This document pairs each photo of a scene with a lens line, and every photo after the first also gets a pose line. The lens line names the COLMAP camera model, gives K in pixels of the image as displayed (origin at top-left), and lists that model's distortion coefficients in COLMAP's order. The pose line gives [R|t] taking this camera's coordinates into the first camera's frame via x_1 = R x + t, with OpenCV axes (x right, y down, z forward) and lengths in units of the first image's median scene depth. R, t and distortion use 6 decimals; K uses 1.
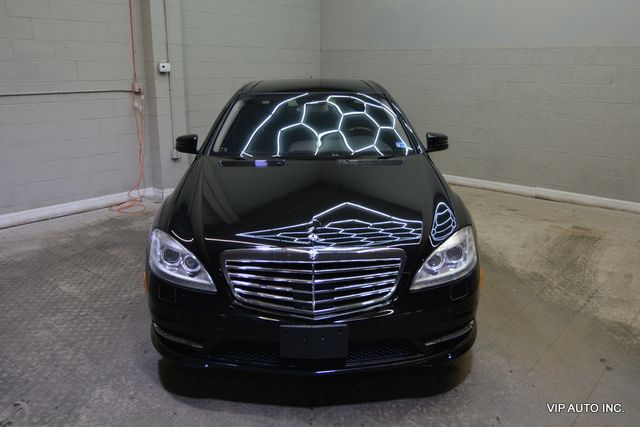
lens RADIAL K [[520.9, 0, 317.4], [0, 520.9, 222.0], [0, 0, 1]] dist [-0.034937, 0.025706]
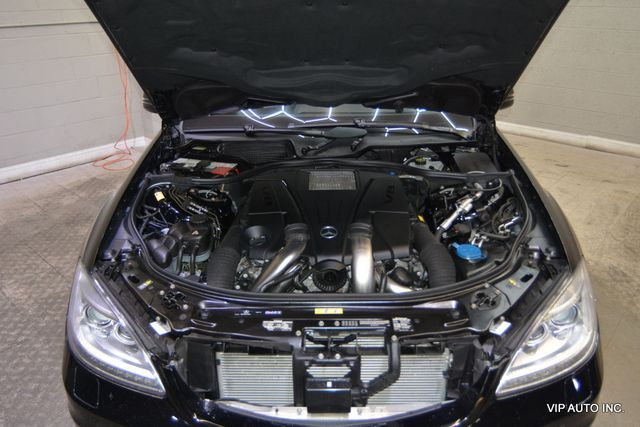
lens RADIAL K [[487.1, 0, 315.4], [0, 487.1, 214.6], [0, 0, 1]] dist [-0.026665, 0.023231]
pose [[0.999521, 0.004145, -0.030673, -0.003374], [0.000317, 0.989569, 0.144057, -0.065009], [0.030950, -0.143997, 0.989094, 0.216071]]
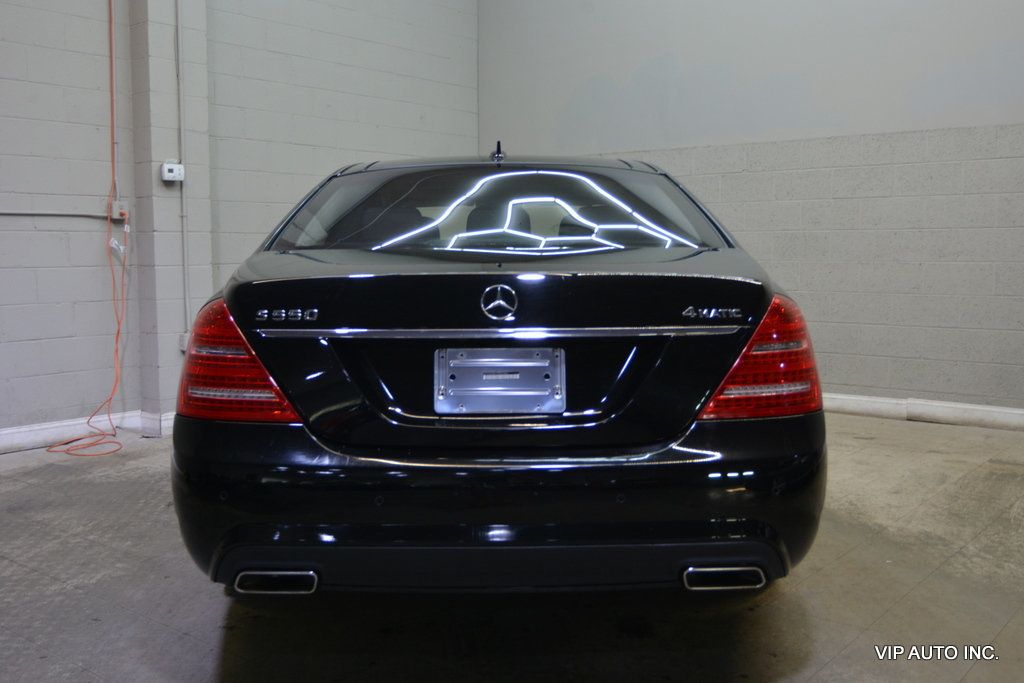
lens RADIAL K [[1001.3, 0, 509.3], [0, 1001.3, 350.5], [0, 0, 1]] dist [-0.019922, 0.000000]
pose [[0.999440, -0.015110, 0.029852, 0.007242], [0.020437, 0.982123, -0.187126, 0.074506], [-0.026491, 0.187631, 0.981882, 0.056410]]
